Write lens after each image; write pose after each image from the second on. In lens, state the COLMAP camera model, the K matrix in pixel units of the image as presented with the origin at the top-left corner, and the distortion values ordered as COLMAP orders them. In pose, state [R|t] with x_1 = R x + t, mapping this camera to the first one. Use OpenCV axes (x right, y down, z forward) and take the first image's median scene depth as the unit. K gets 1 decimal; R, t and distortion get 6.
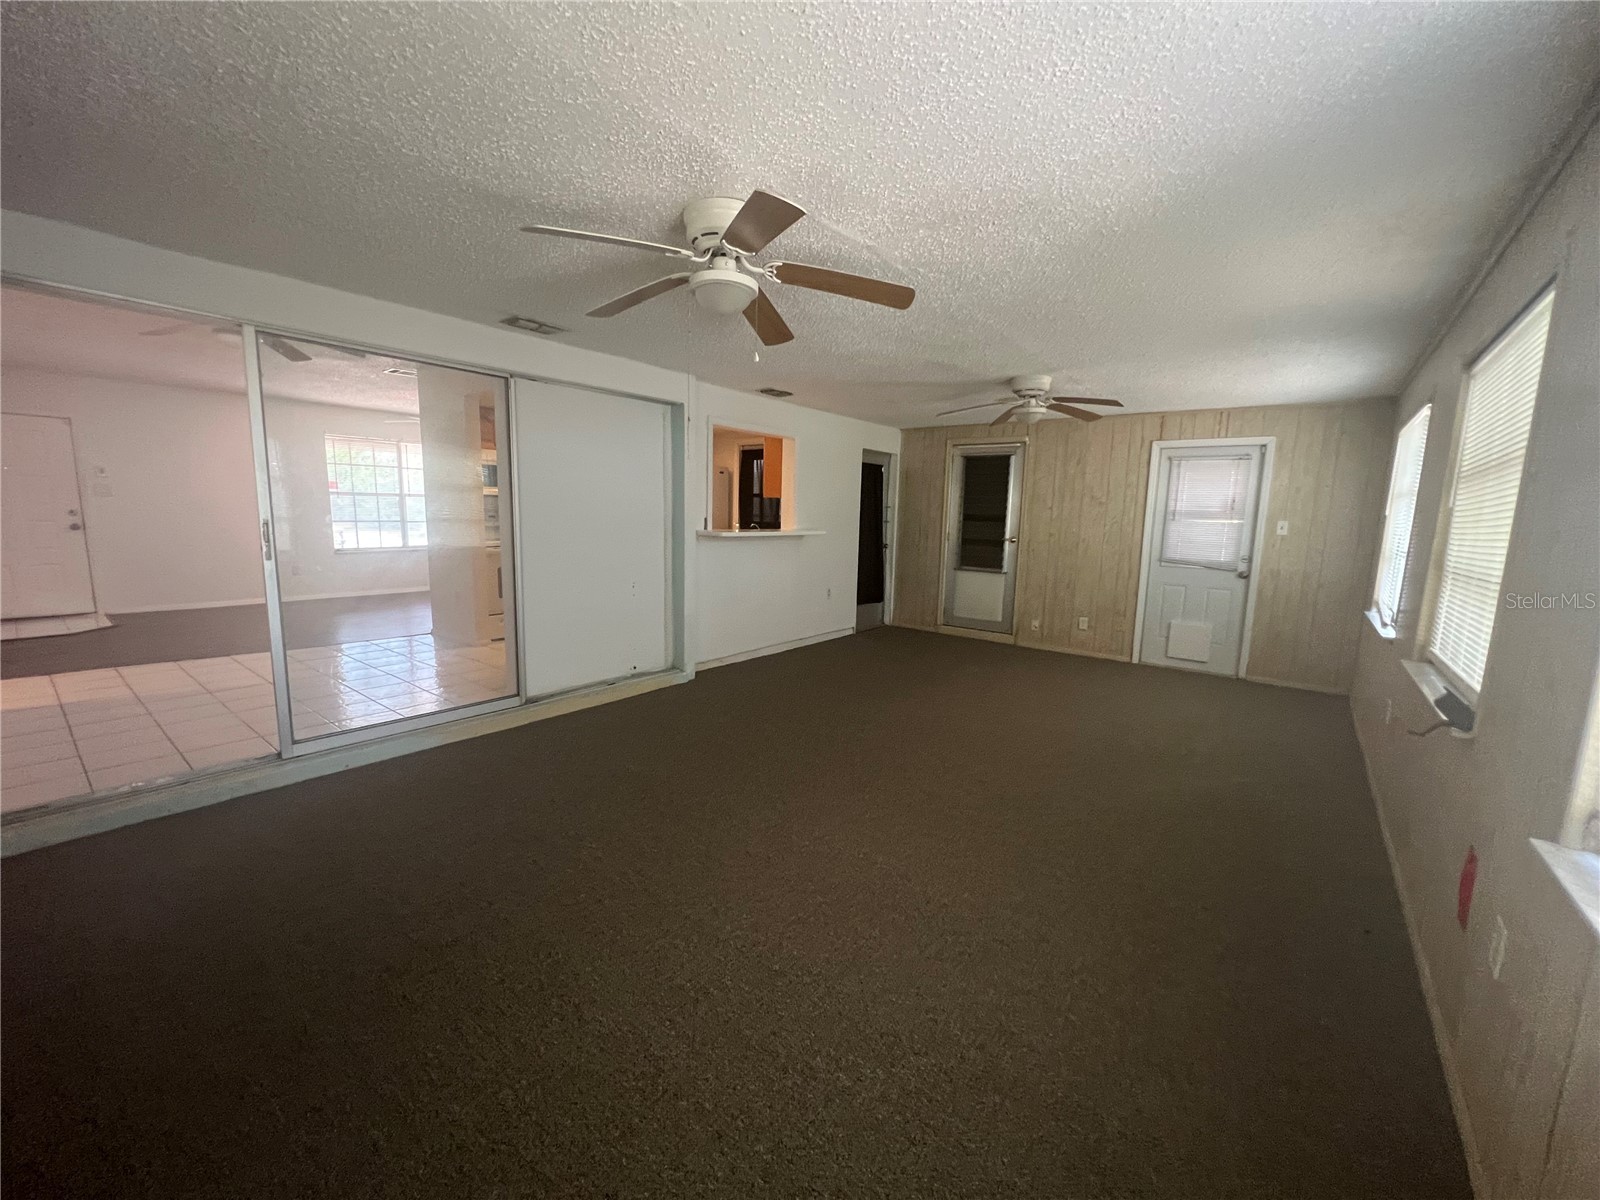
lens RADIAL K [[644.2, 0, 800.0], [0, 644.2, 600.0], [0, 0, 1]] dist [-0.000625, 0.000009]
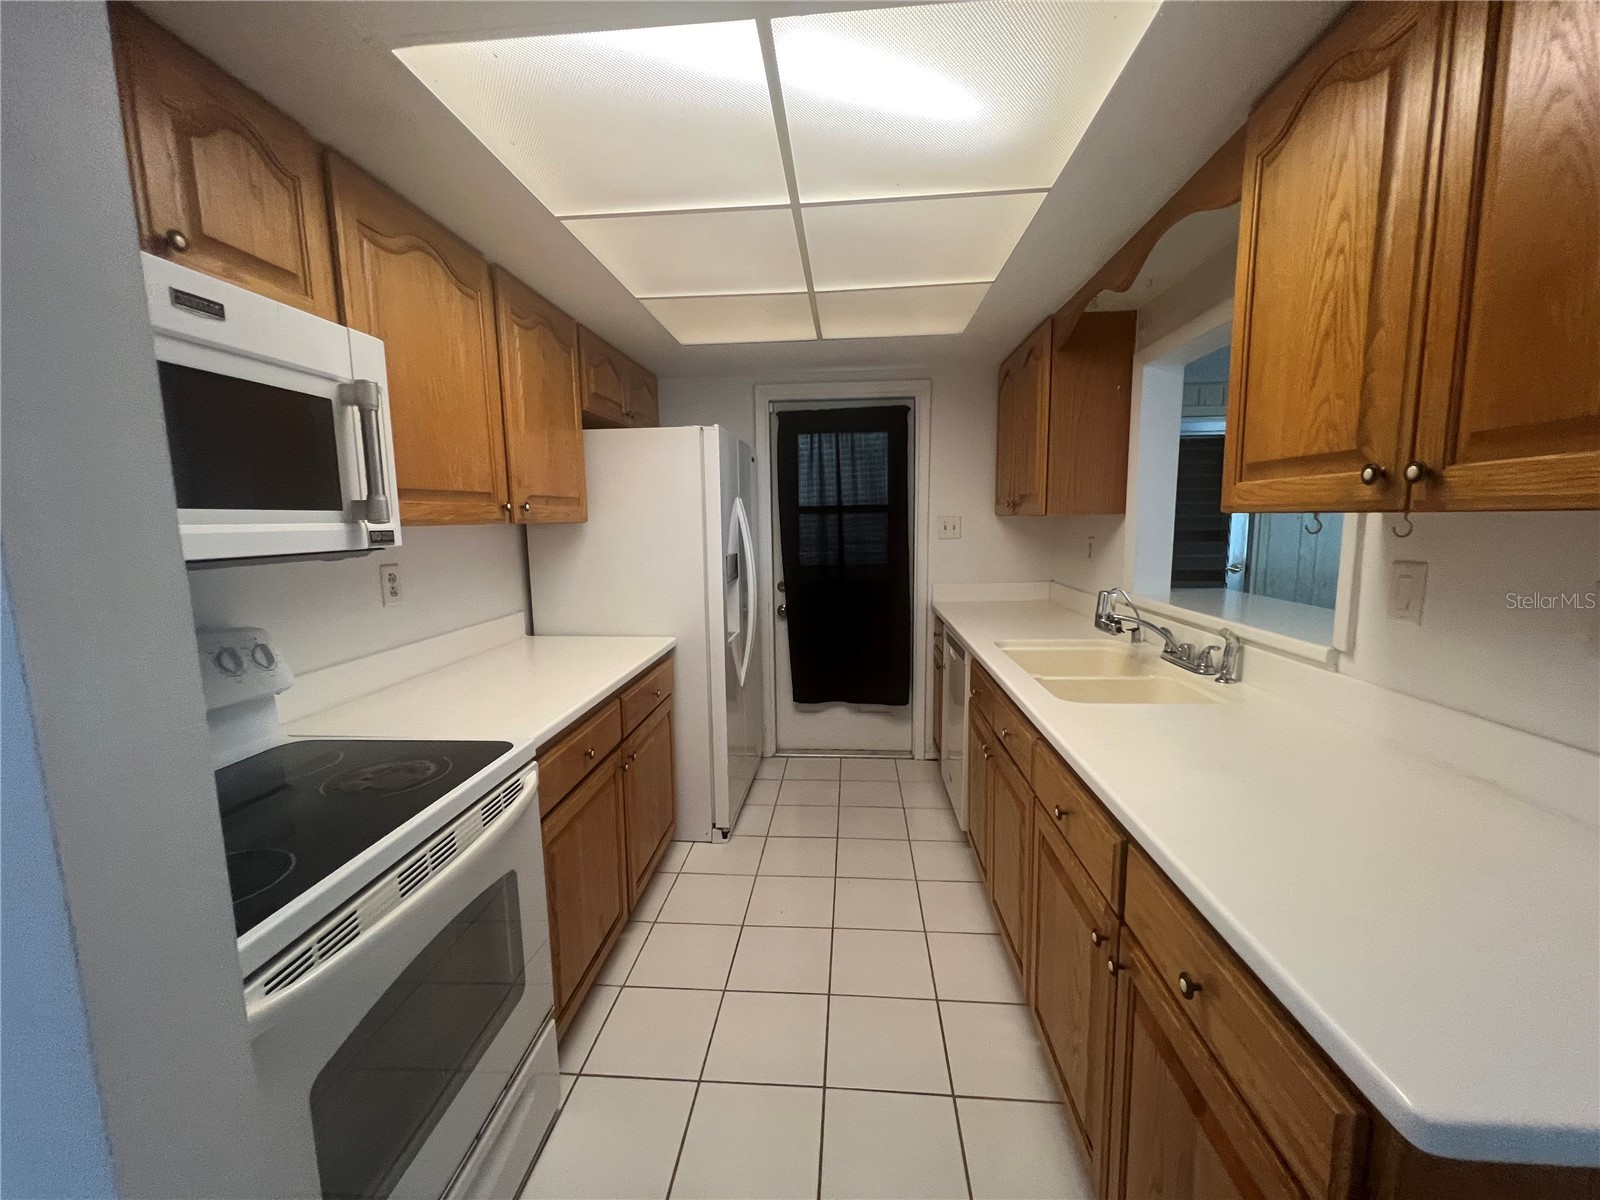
lens RADIAL K [[644.2, 0, 800.0], [0, 644.2, 600.0], [0, 0, 1]] dist [-0.000625, 0.000009]
pose [[0.831171, -0.105963, 0.545827, -0.389153], [0.112048, 0.993454, 0.022238, -0.126028], [-0.544611, 0.042675, 0.837603, 0.712334]]
